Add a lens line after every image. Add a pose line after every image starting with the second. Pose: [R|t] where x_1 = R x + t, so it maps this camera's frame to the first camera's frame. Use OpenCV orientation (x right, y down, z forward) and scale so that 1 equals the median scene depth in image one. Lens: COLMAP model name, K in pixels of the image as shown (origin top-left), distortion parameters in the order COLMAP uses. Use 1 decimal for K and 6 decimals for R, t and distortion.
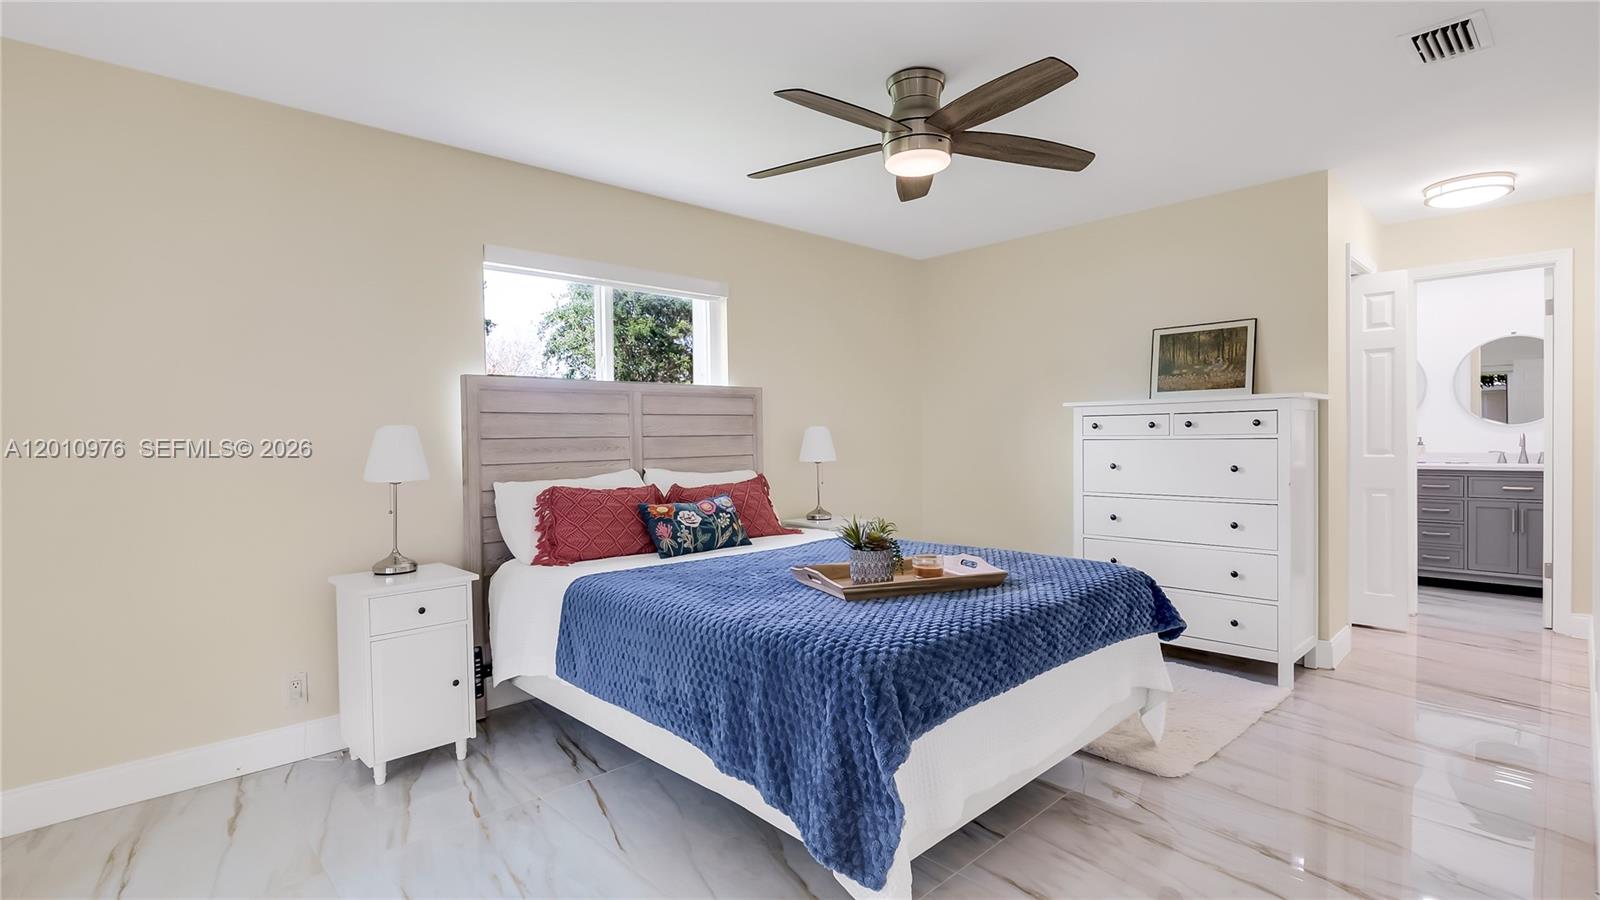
lens RADIAL K [[758.7, 0, 801.2], [0, 758.7, 454.4], [0, 0, 1]] dist [-0.002315, 0.000169]
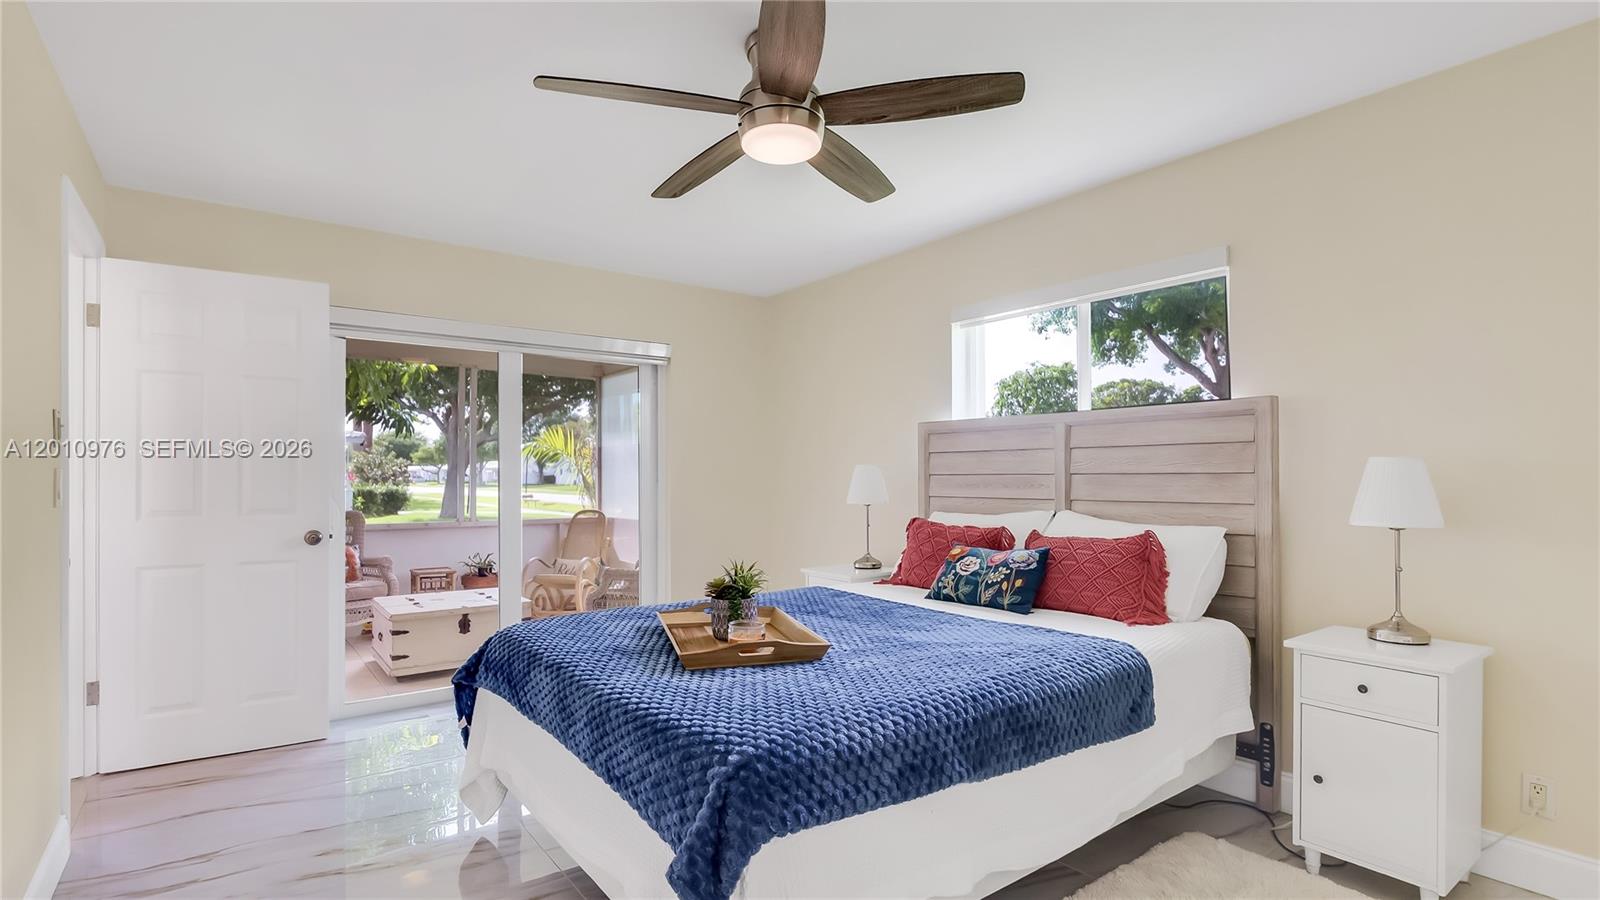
lens RADIAL K [[755.7, 0, 791.0], [0, 755.7, 488.8], [0, 0, 1]] dist [-0.001114, 0.000062]
pose [[-0.118703, 0.032535, -0.992397, 0.818225], [-0.019254, 0.999200, 0.035061, -0.036726], [0.992743, 0.023270, -0.117981, 0.948193]]
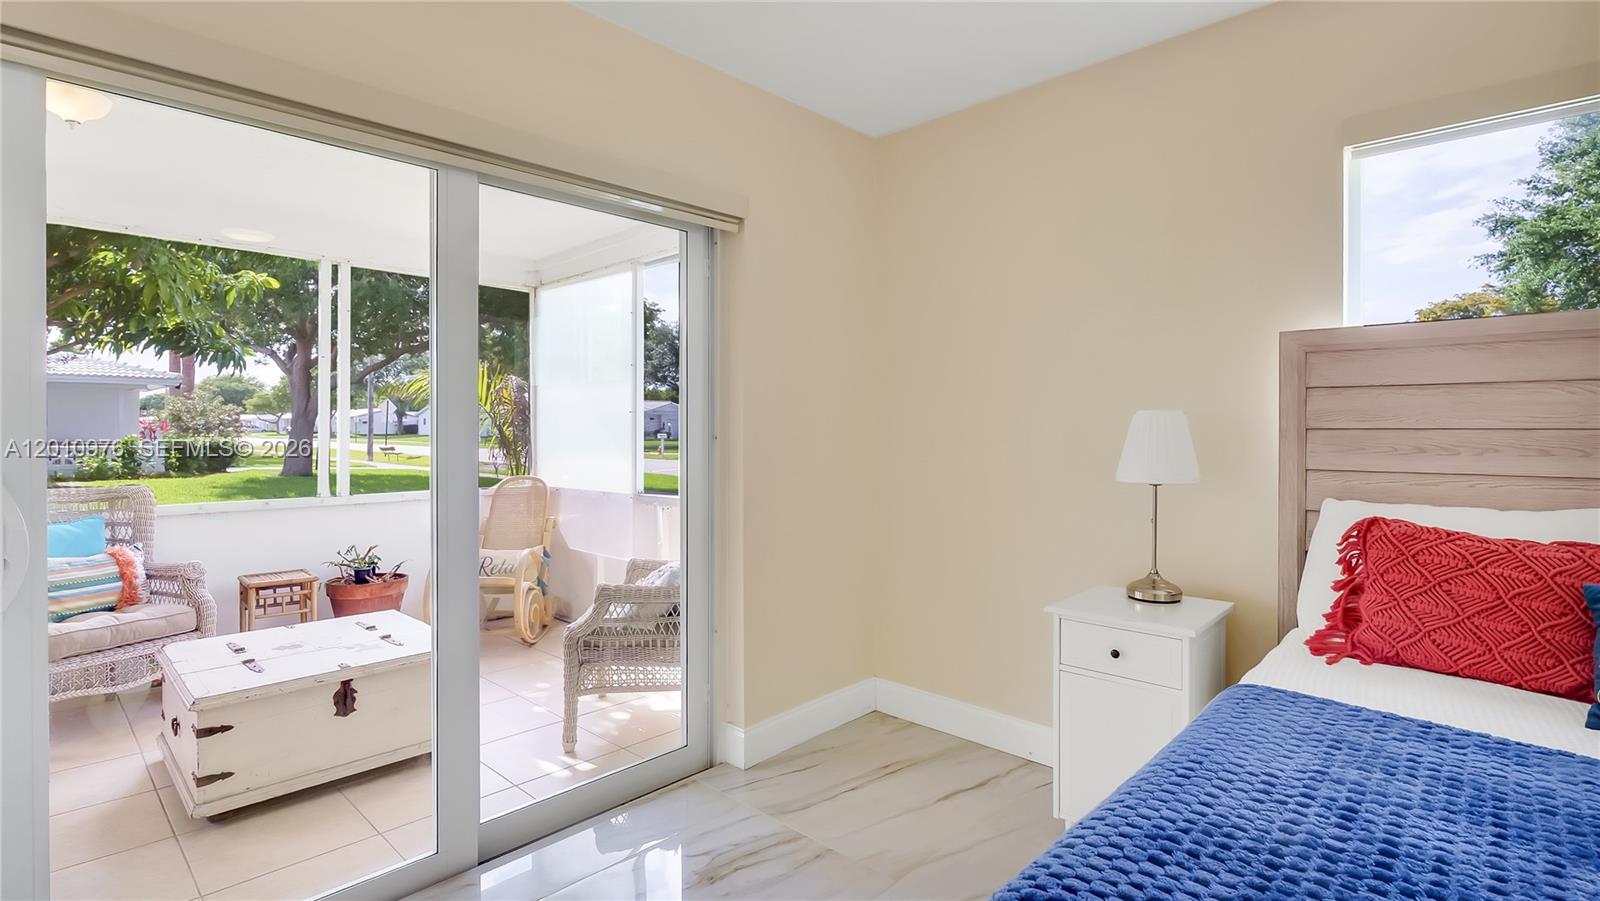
lens RADIAL K [[766.1, 0, 797.9], [0, 766.1, 443.7], [0, 0, 1]] dist [-0.004092, -0.000336]
pose [[0.041617, 0.038355, -0.998397, 0.210079], [-0.023604, 0.999022, 0.037395, -0.022138], [0.998855, 0.022010, 0.042481, 0.555231]]
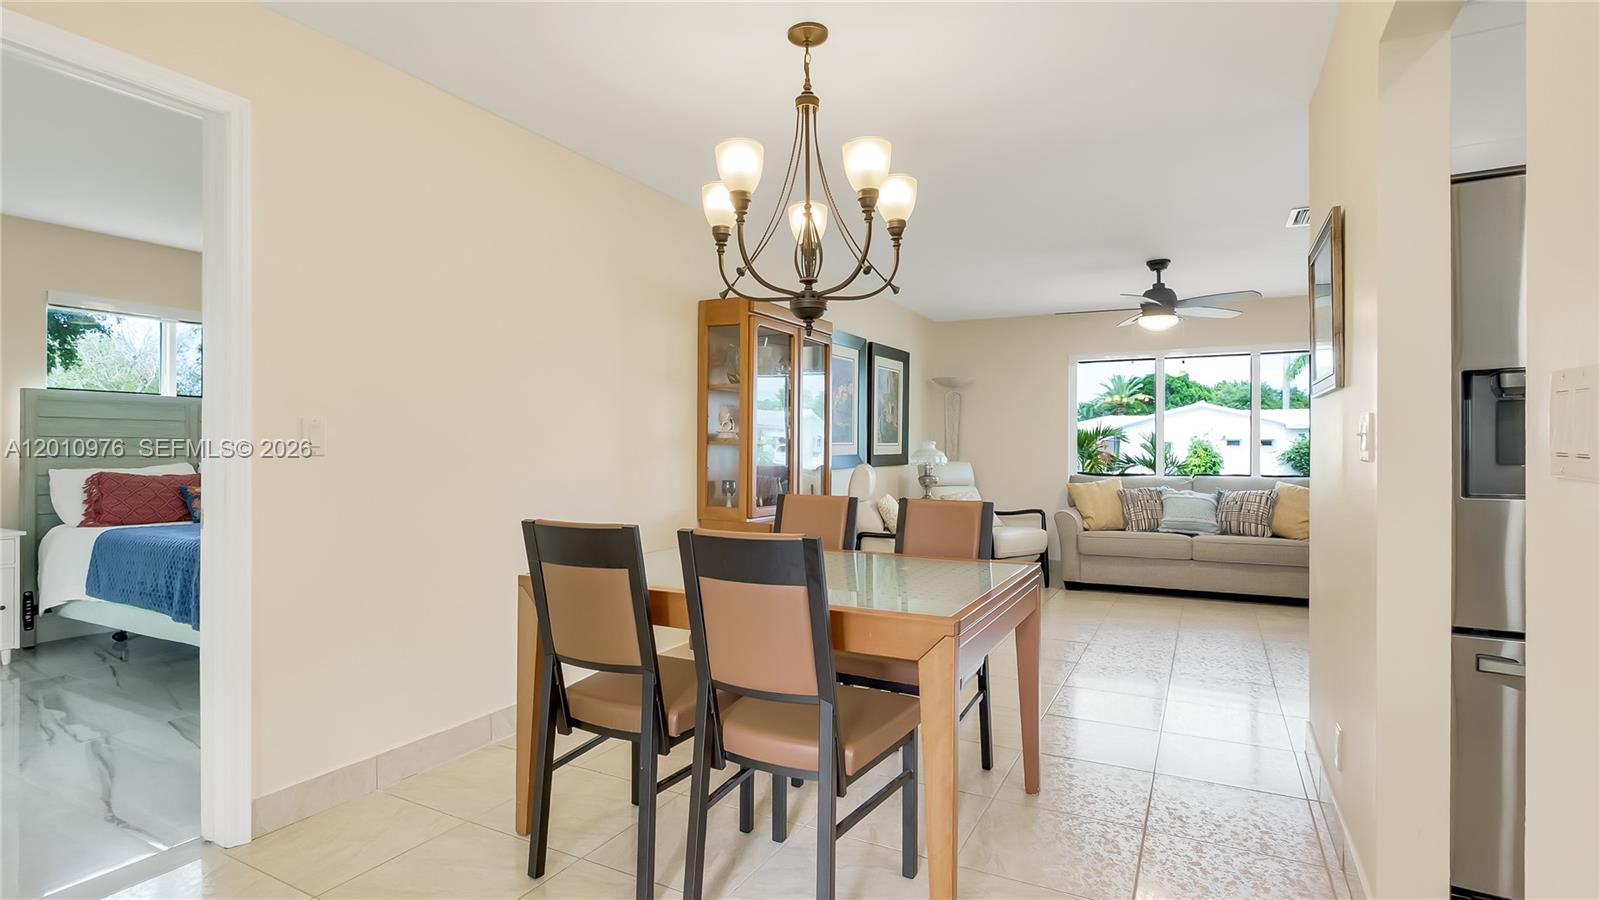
lens RADIAL K [[758.7, 0, 801.2], [0, 758.7, 454.4], [0, 0, 1]] dist [-0.002315, 0.000169]
pose [[0.942997, 0.020556, 0.332167, 0.420936], [-0.014158, 0.999665, -0.021670, 0.022088], [-0.332501, 0.015732, 0.942972, -0.734738]]
